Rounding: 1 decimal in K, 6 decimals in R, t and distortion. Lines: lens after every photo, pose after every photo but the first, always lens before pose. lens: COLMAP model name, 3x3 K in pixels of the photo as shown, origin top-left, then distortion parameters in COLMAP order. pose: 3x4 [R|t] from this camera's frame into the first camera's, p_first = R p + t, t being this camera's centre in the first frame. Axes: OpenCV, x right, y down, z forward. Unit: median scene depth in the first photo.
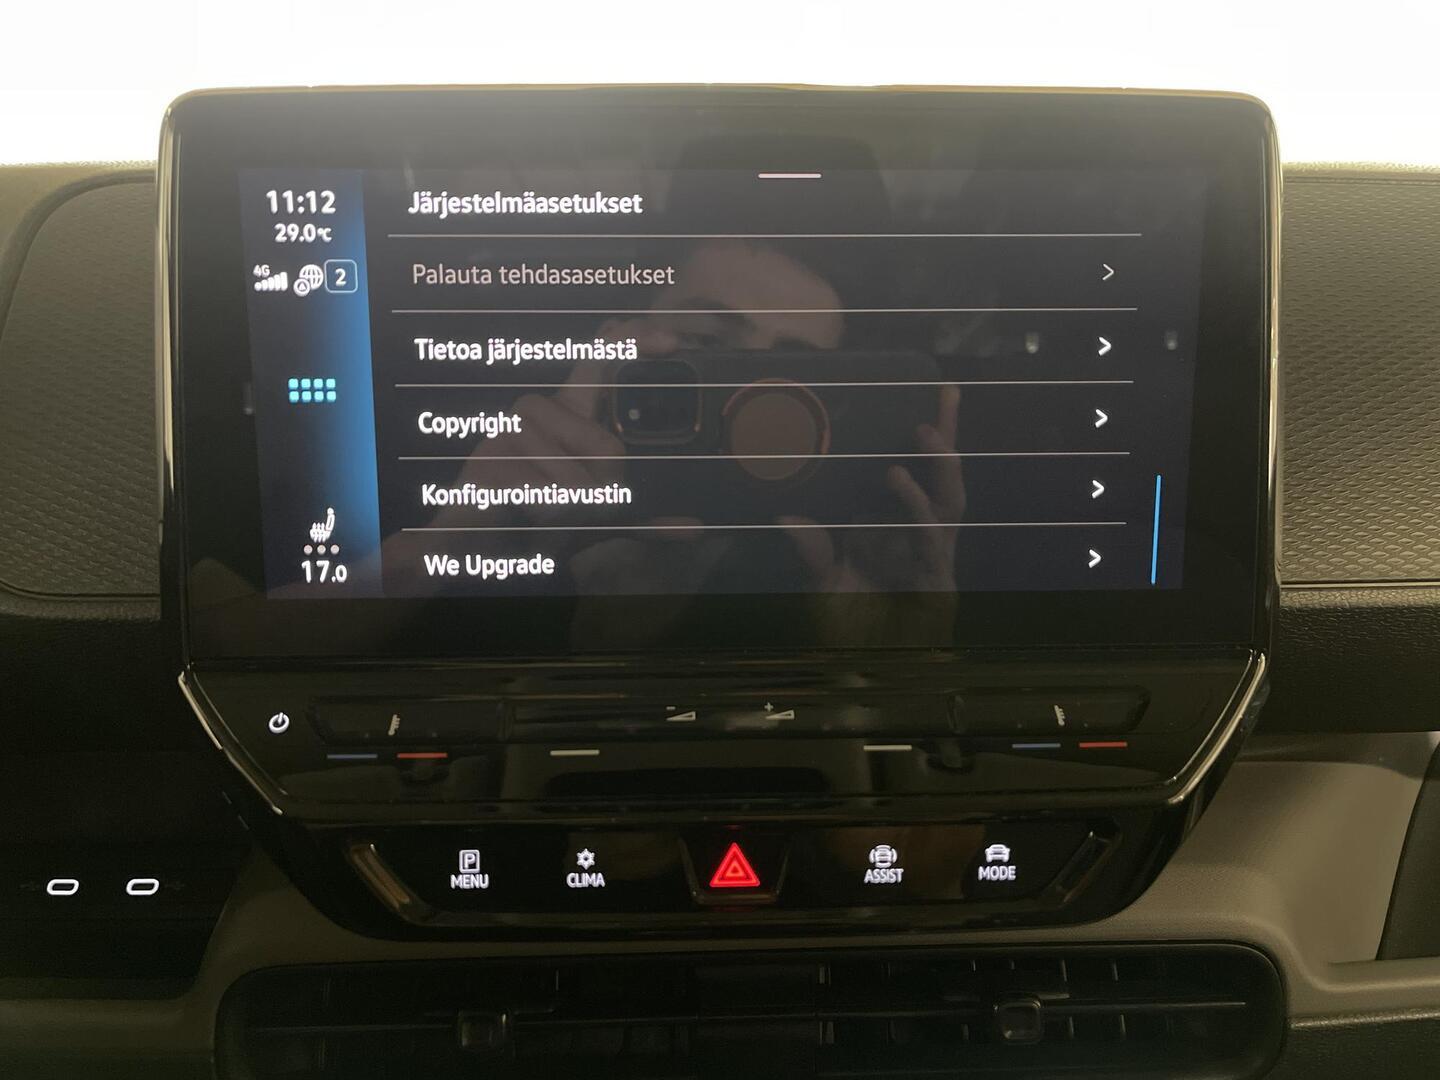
lens RADIAL K [[1142.2, 0, 713.4], [0, 1142.2, 552.6], [0, 0, 1]] dist [0.037218, -0.065136]
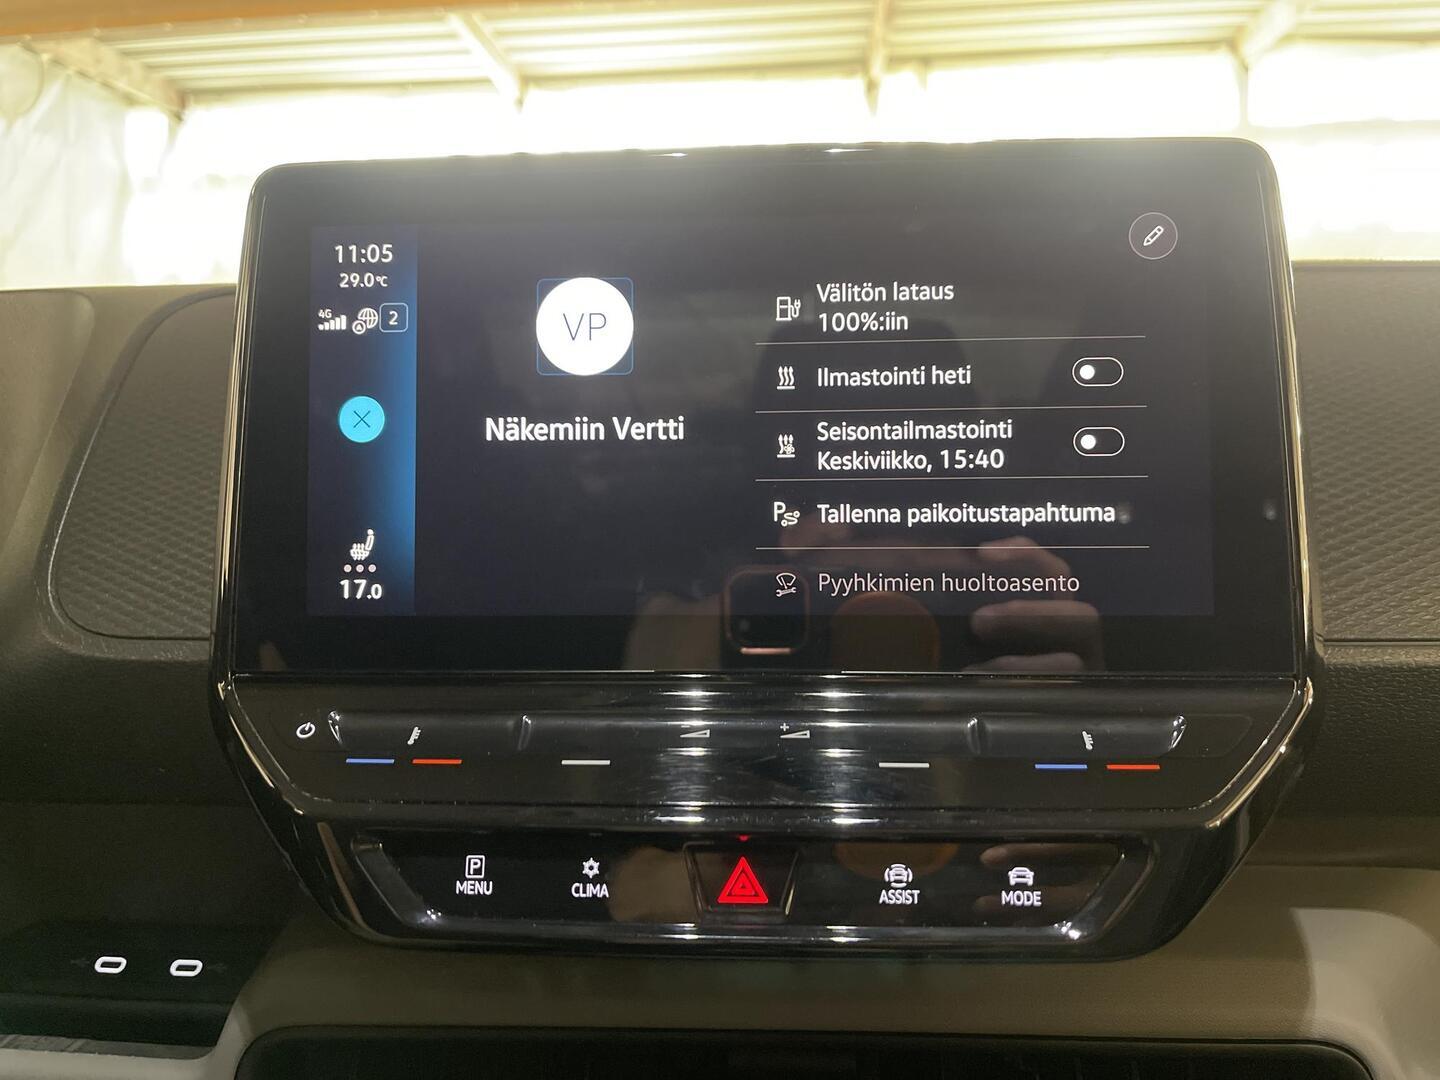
lens RADIAL K [[1142.2, 0, 708.7], [0, 1142.2, 536.6], [0, 0, 1]] dist [0.037218, -0.065136]
pose [[0.995088, -0.001589, -0.098986, 0.084657], [-0.017821, 0.980663, -0.194890, 0.174403], [0.097381, 0.195697, 0.975817, -0.003203]]
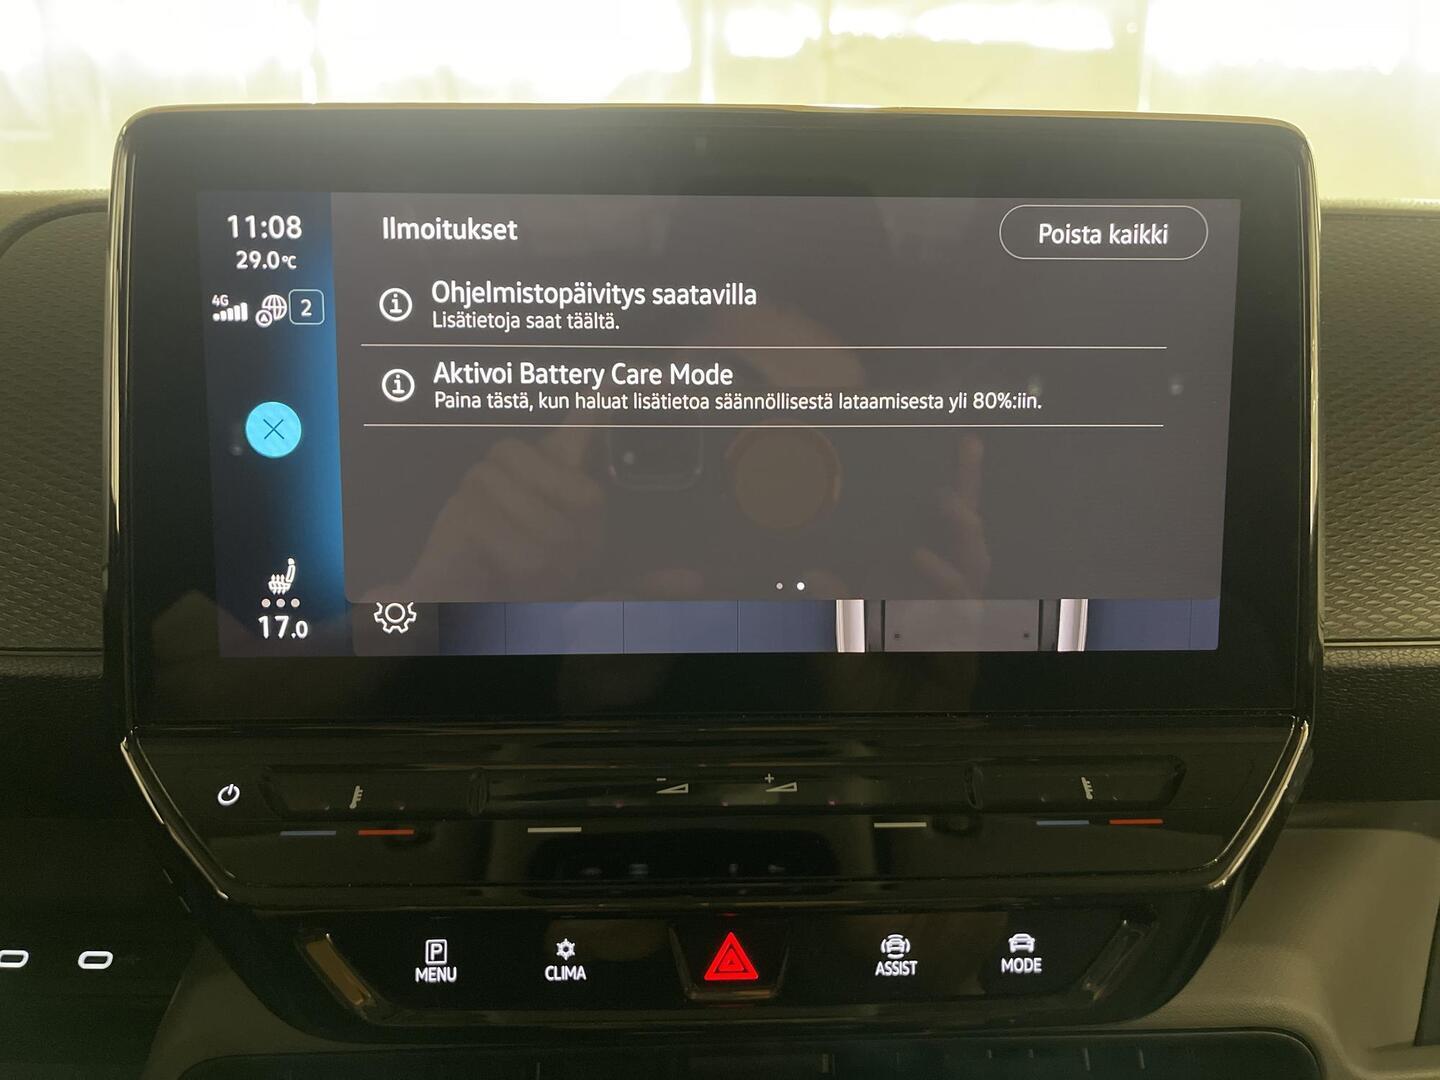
lens RADIAL K [[1142.2, 0, 719.9], [0, 1142.2, 547.9], [0, 0, 1]] dist [0.037218, -0.065136]
pose [[0.999967, 0.004555, 0.006672, 0.002327], [-0.004281, 0.999171, -0.040487, -0.011609], [-0.006850, 0.040457, 0.999158, 0.084240]]
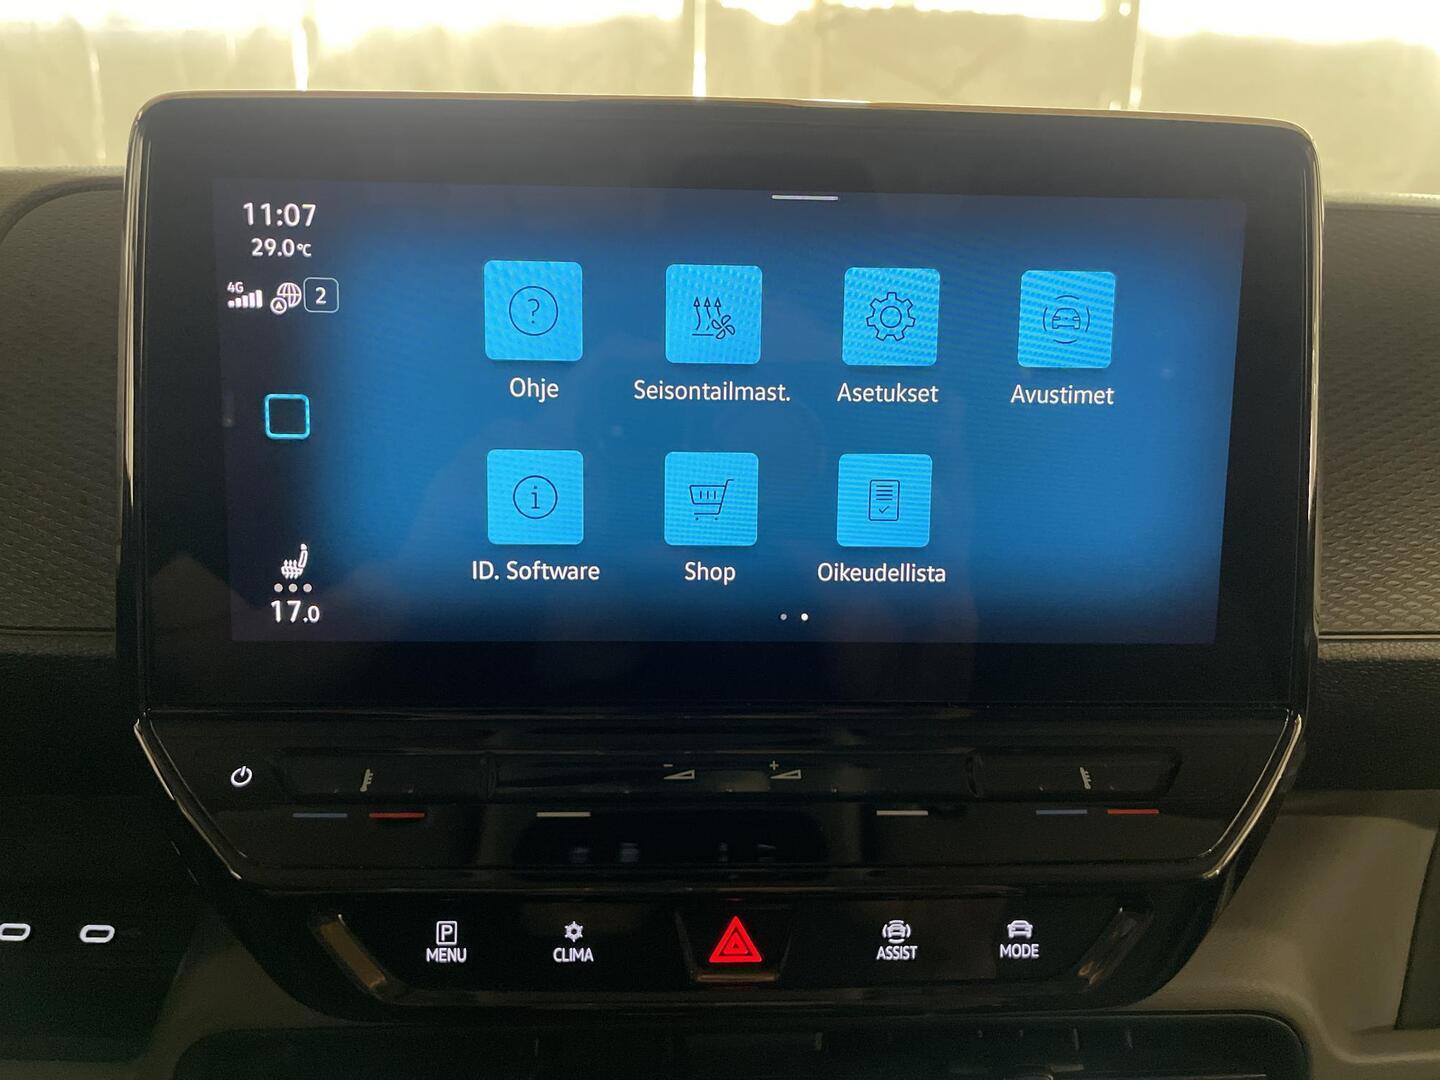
lens RADIAL K [[1142.2, 0, 715.8], [0, 1142.2, 541.9], [0, 0, 1]] dist [0.037218, -0.065136]
pose [[0.999751, 0.016081, 0.015502, -0.016486], [-0.015716, 0.999603, -0.023394, -0.024412], [-0.015872, 0.023145, 0.999606, 0.071359]]
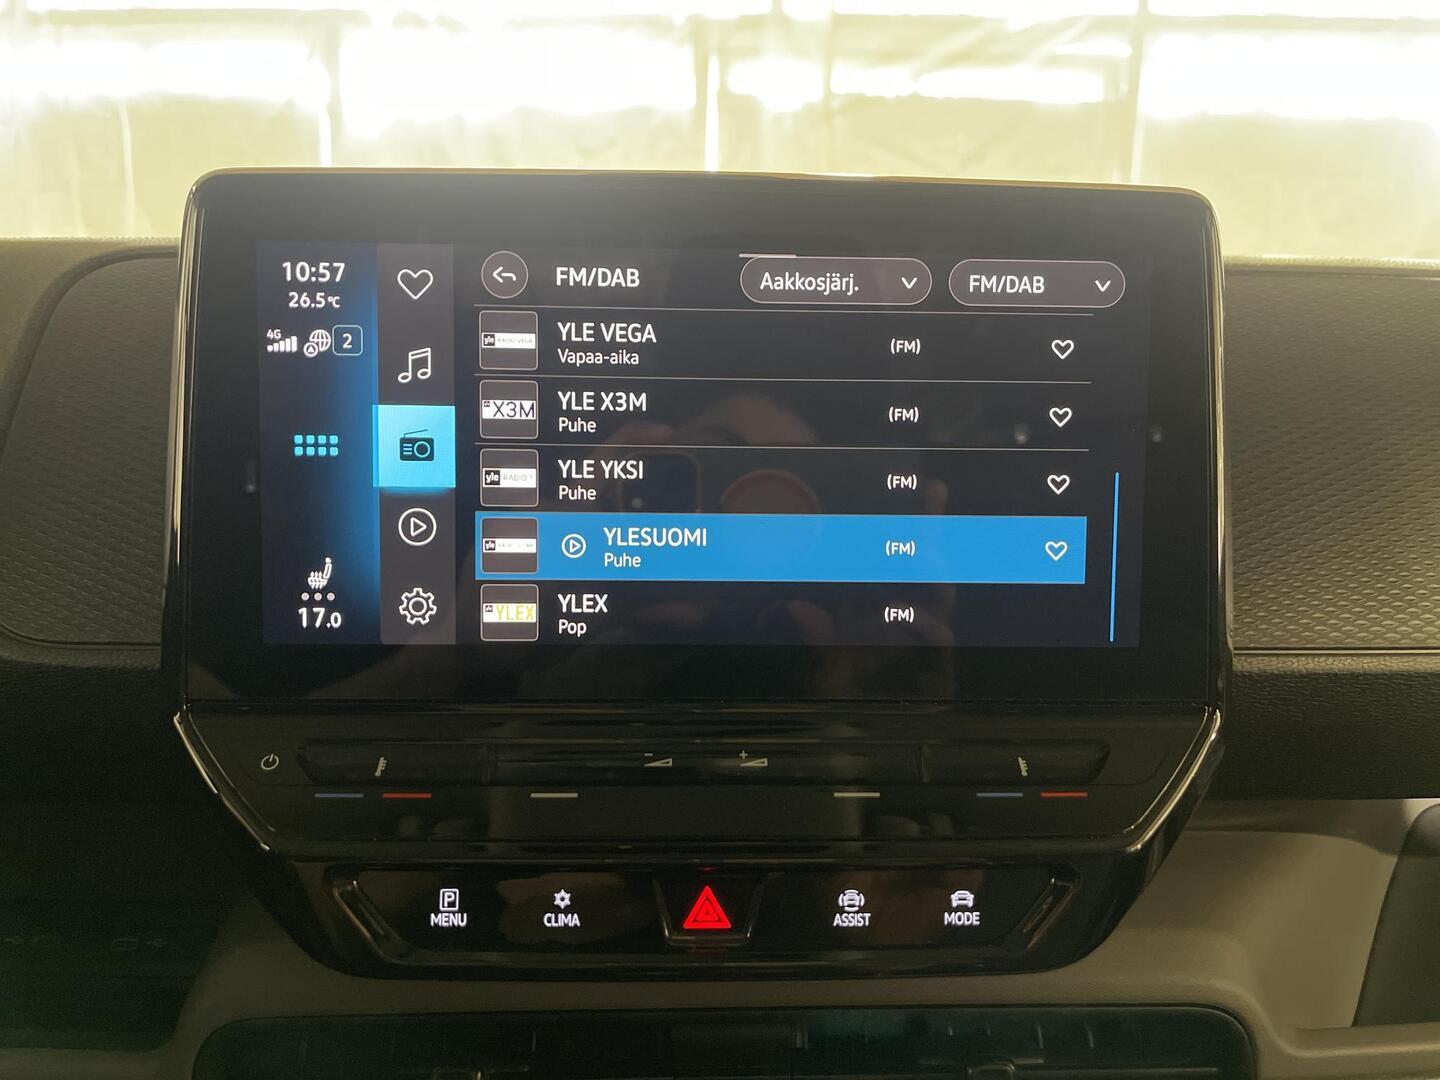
lens RADIAL K [[1142.2, 0, 719.3], [0, 1142.2, 544.6], [0, 0, 1]] dist [0.037218, -0.065136]
pose [[0.999872, 0.014673, 0.006315, 0.017947], [-0.014079, 0.996236, -0.085527, 0.035516], [-0.007546, 0.085427, 0.996316, -0.052455]]
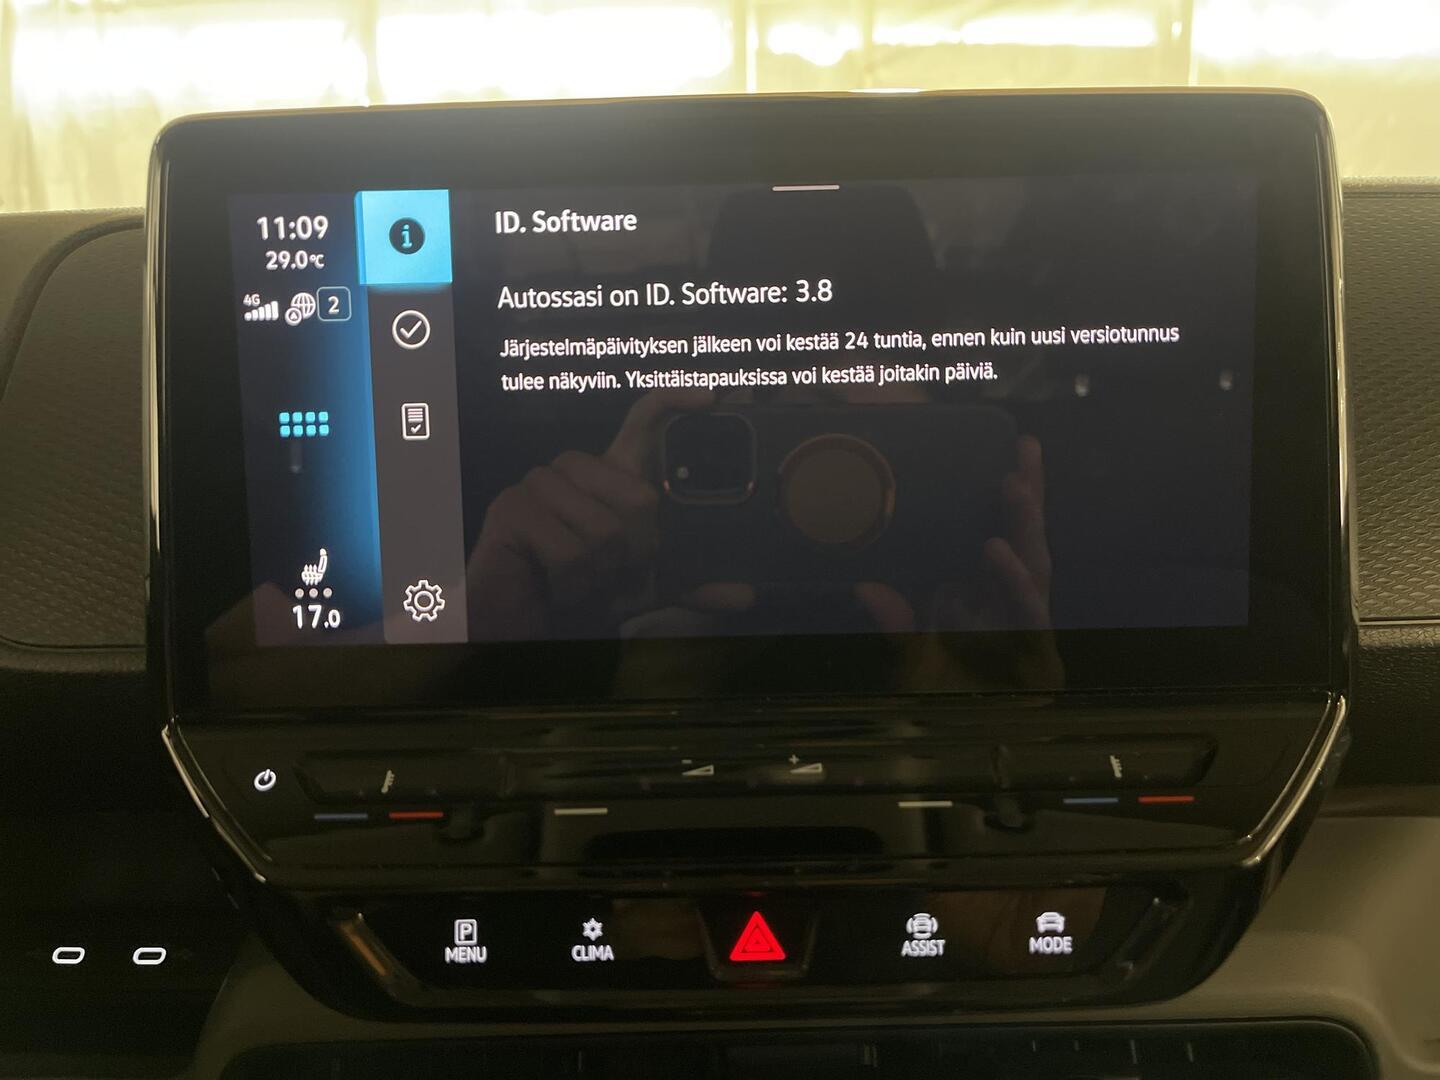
lens RADIAL K [[1142.2, 0, 721.1], [0, 1142.2, 540.6], [0, 0, 1]] dist [0.037218, -0.065136]
pose [[0.999127, -0.014221, -0.039292, 0.029757], [0.011891, 0.998193, -0.058896, 0.014167], [0.040059, 0.058377, 0.997491, 0.077495]]
